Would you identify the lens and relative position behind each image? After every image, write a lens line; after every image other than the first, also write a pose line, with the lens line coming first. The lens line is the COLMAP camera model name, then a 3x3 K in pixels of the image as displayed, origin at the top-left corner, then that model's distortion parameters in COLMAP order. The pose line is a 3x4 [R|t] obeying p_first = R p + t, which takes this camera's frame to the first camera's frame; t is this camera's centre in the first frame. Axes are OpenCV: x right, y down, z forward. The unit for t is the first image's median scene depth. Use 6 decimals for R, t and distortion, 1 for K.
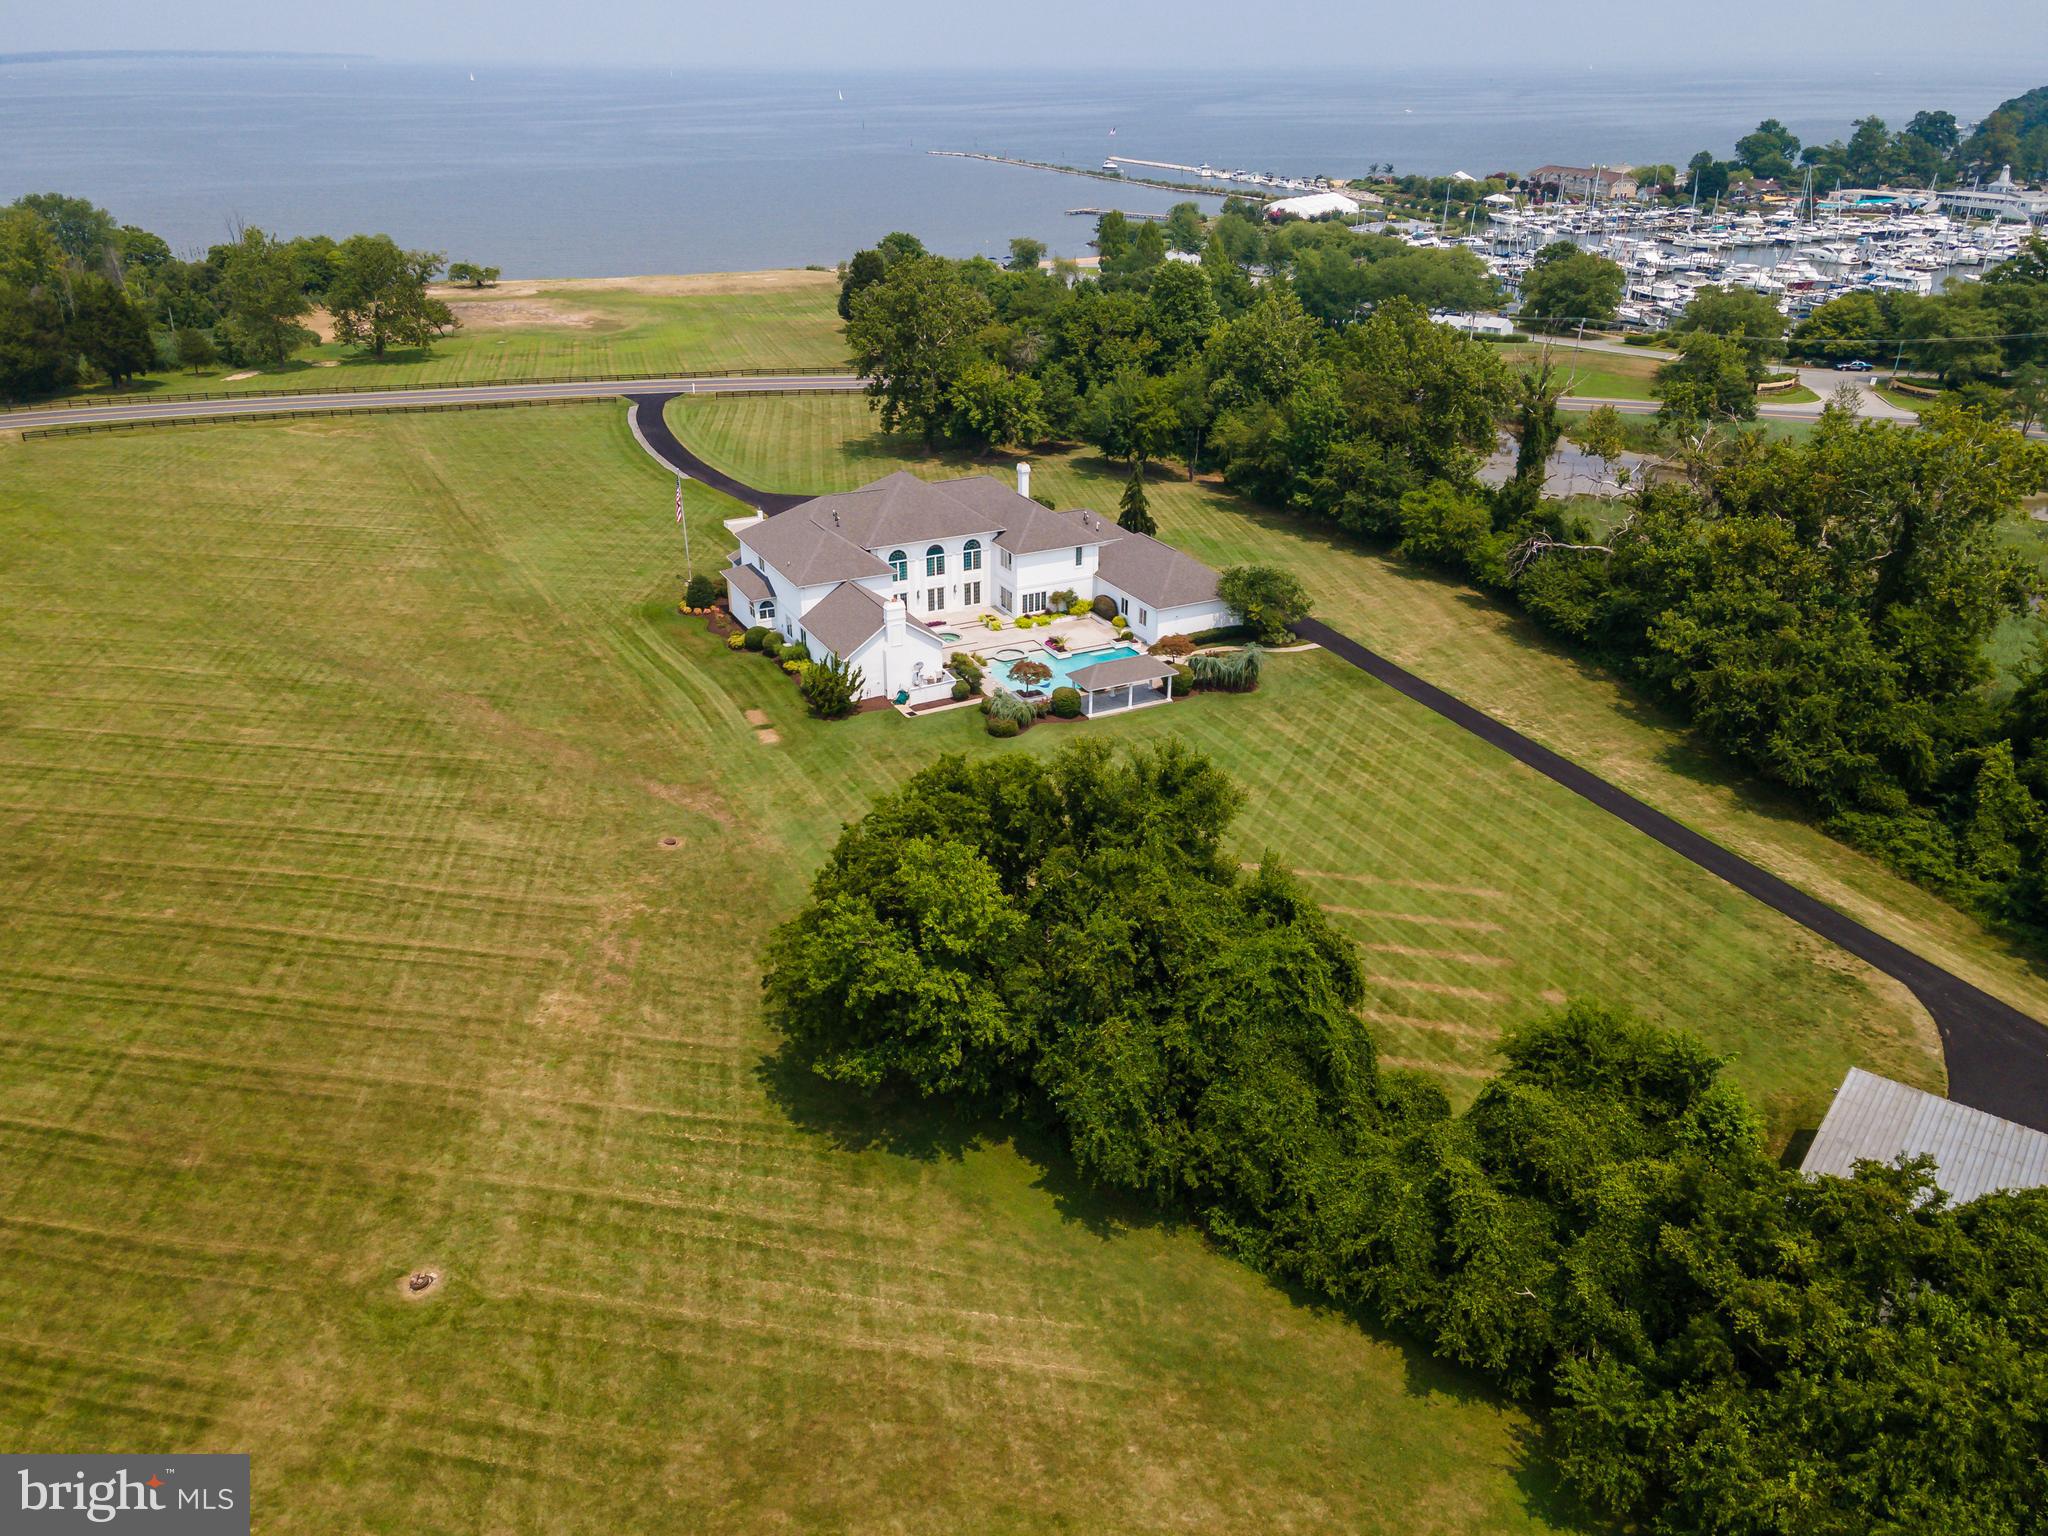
lens RADIAL K [[1492.6, 0, 1006.3], [0, 1492.6, 774.0], [0, 0, 1]] dist [0.047340, 0.000148]
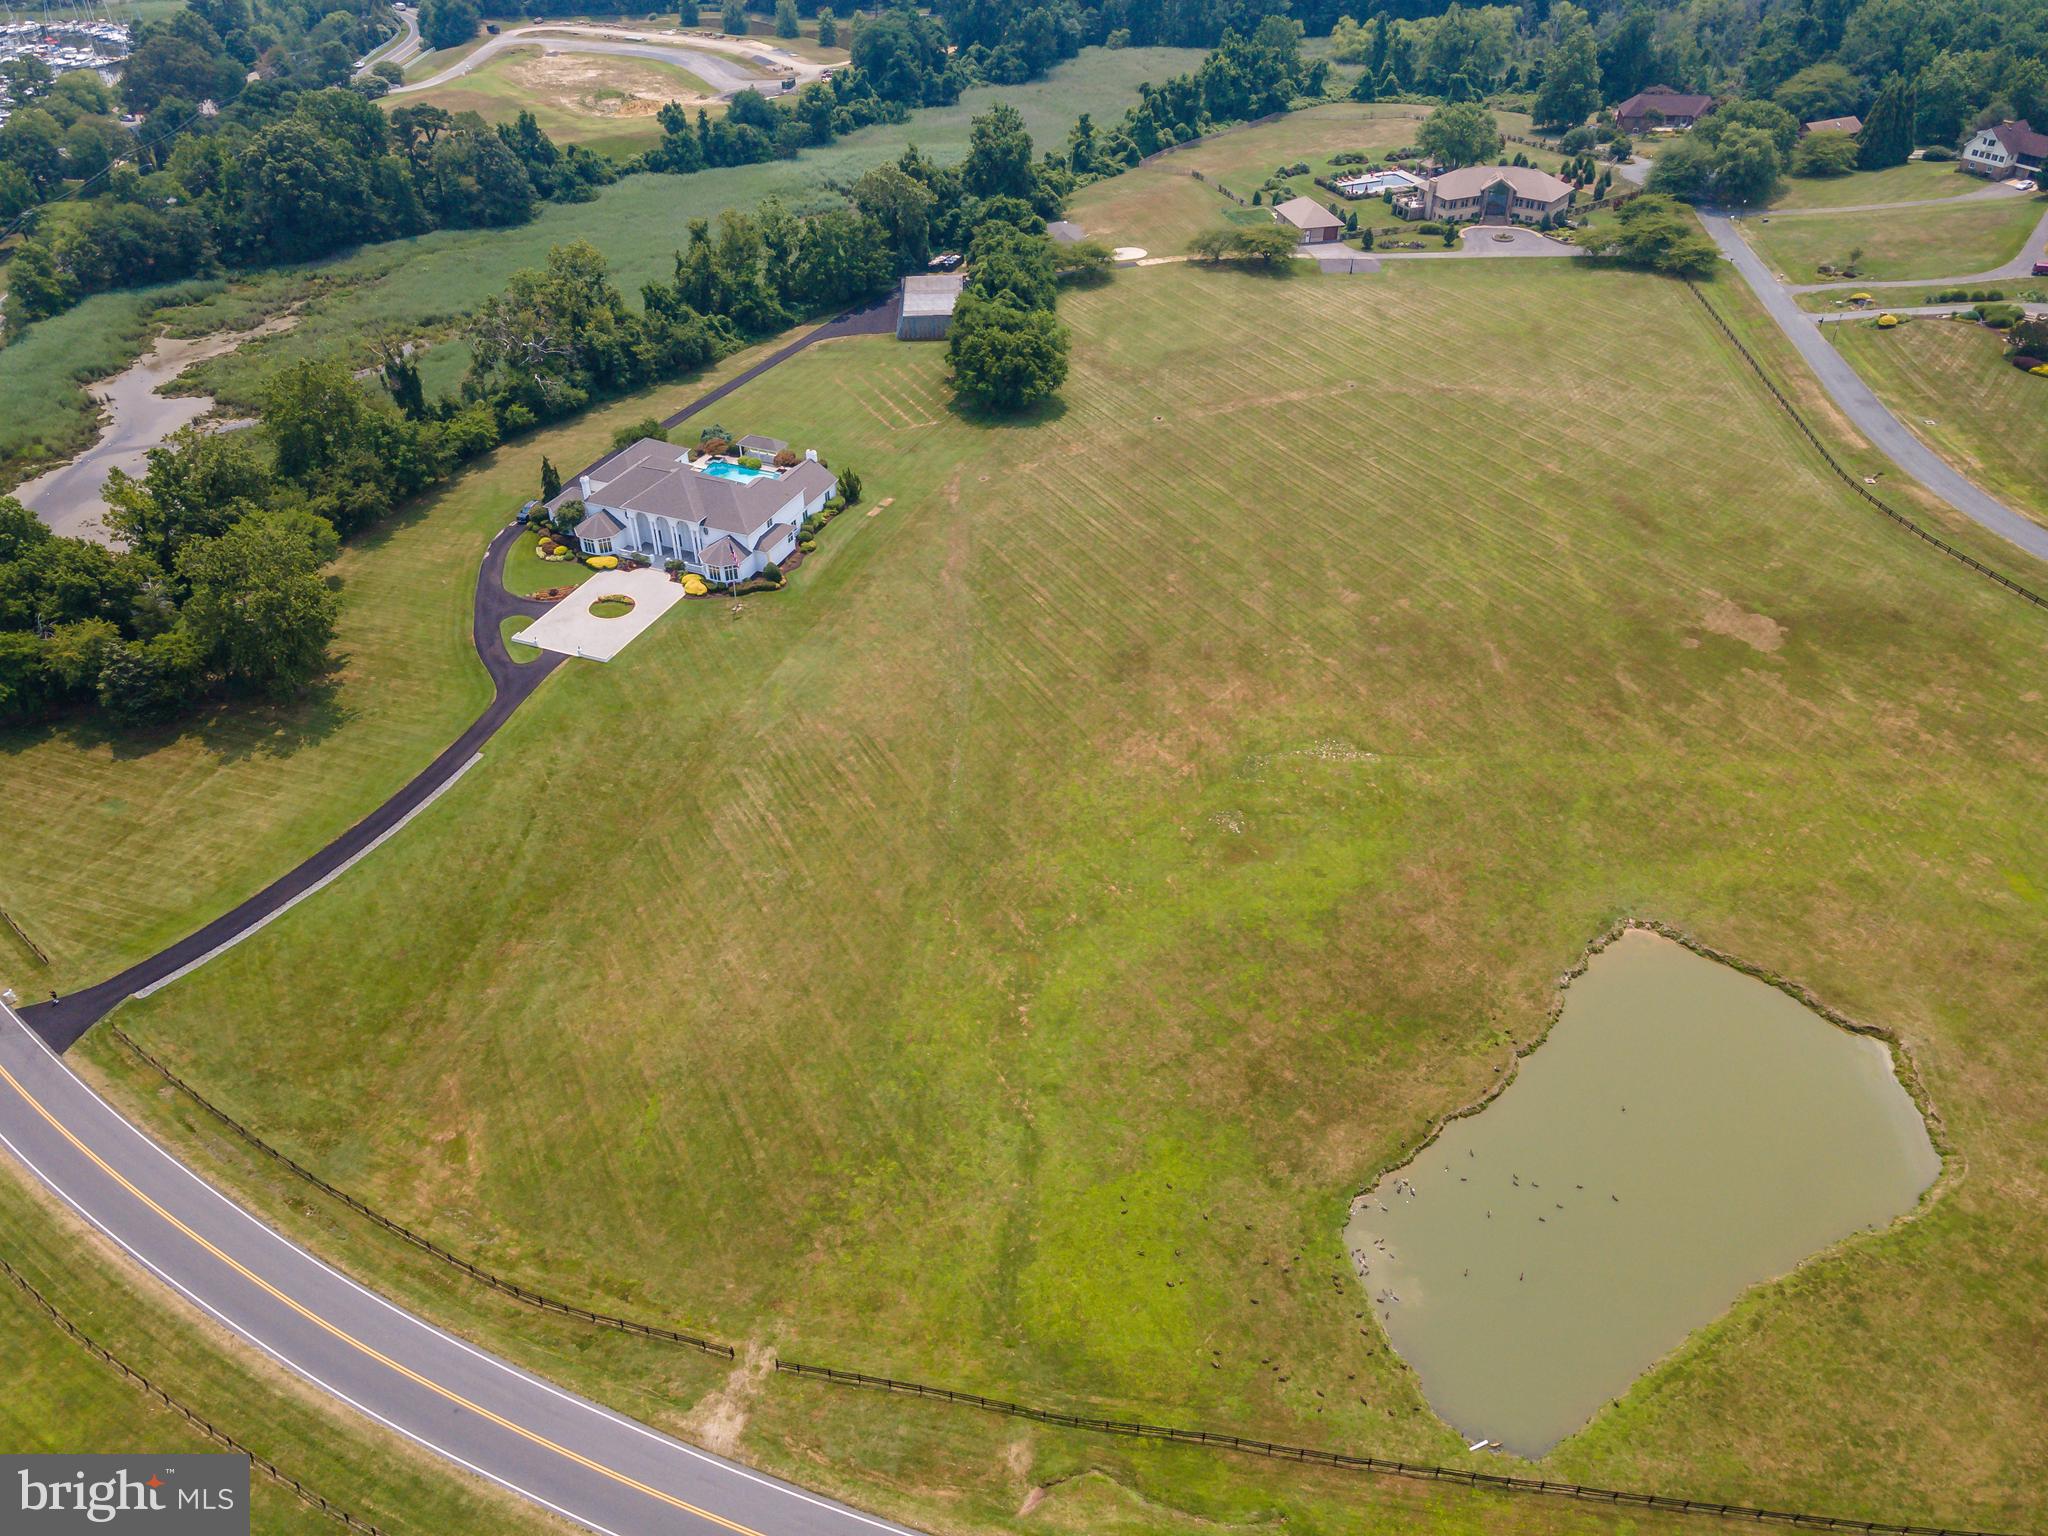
lens RADIAL K [[1500.5, 0, 1018.8], [0, 1500.5, 761.7], [0, 0, 1]] dist [0.036546, 0.001503]
pose [[-0.648085, -0.445317, 0.617802, -1.486012], [0.333952, 0.562894, 0.756060, -1.156132], [-0.684443, 0.696307, -0.216088, 1.336366]]
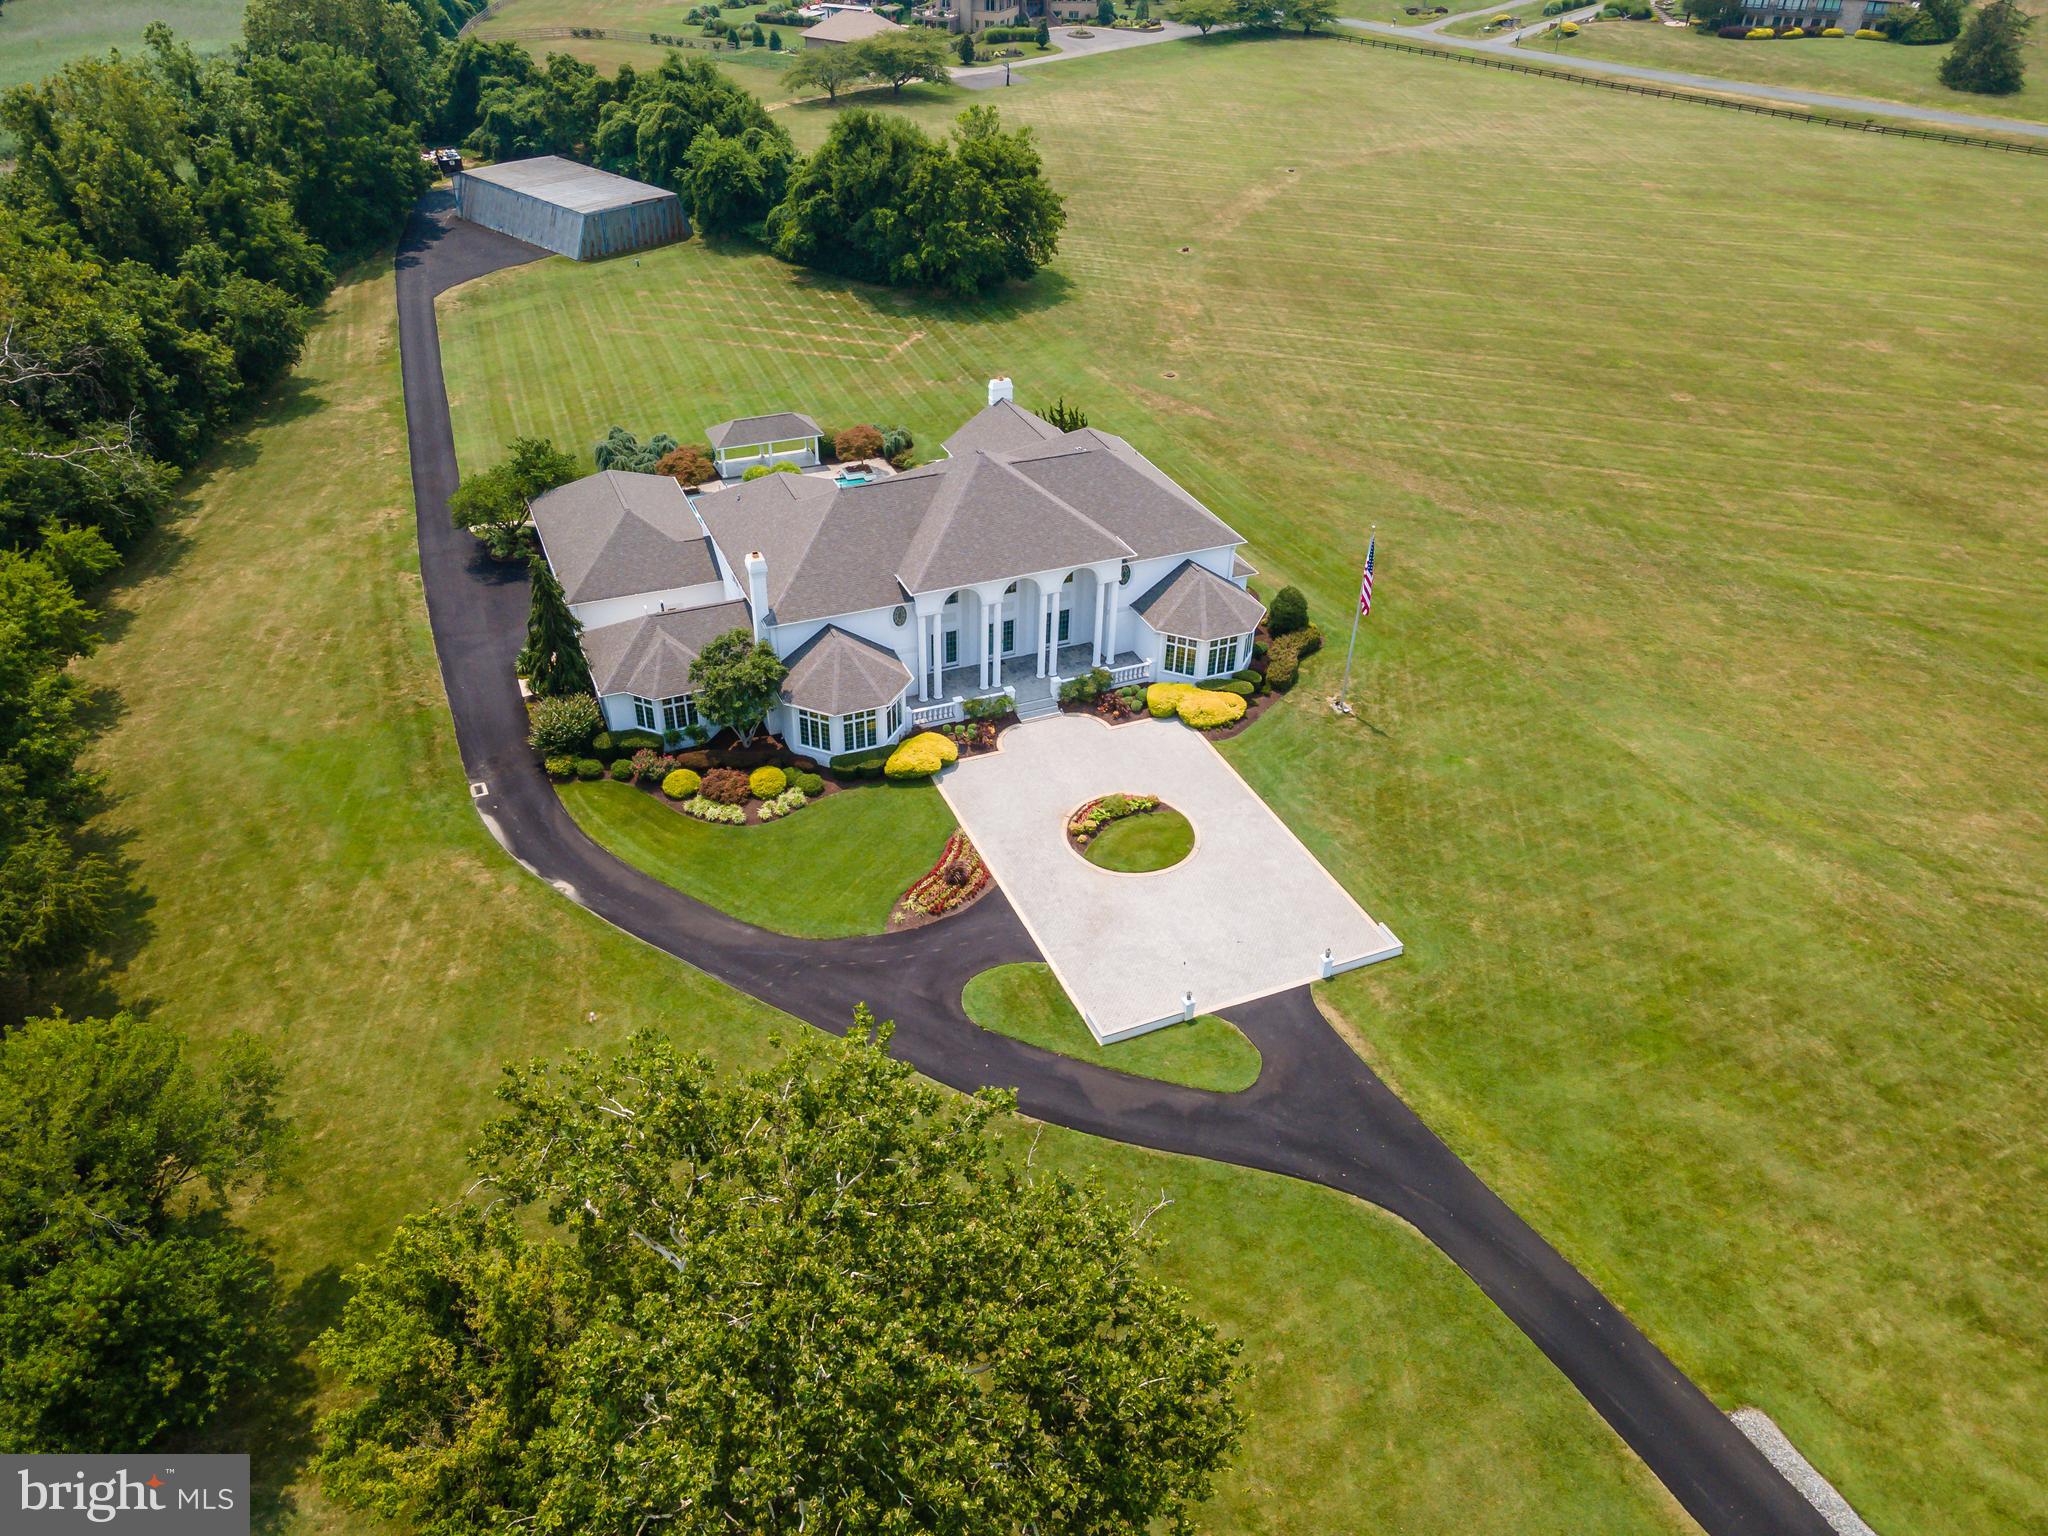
lens RADIAL K [[1487.9, 0, 1017.4], [0, 1487.9, 775.9], [0, 0, 1]] dist [0.021043, 0.039267]
pose [[-0.997539, -0.053743, 0.045034, -0.119454], [0.012209, 0.499328, 0.866327, -0.677450], [-0.069046, 0.864744, -0.497443, 1.434918]]
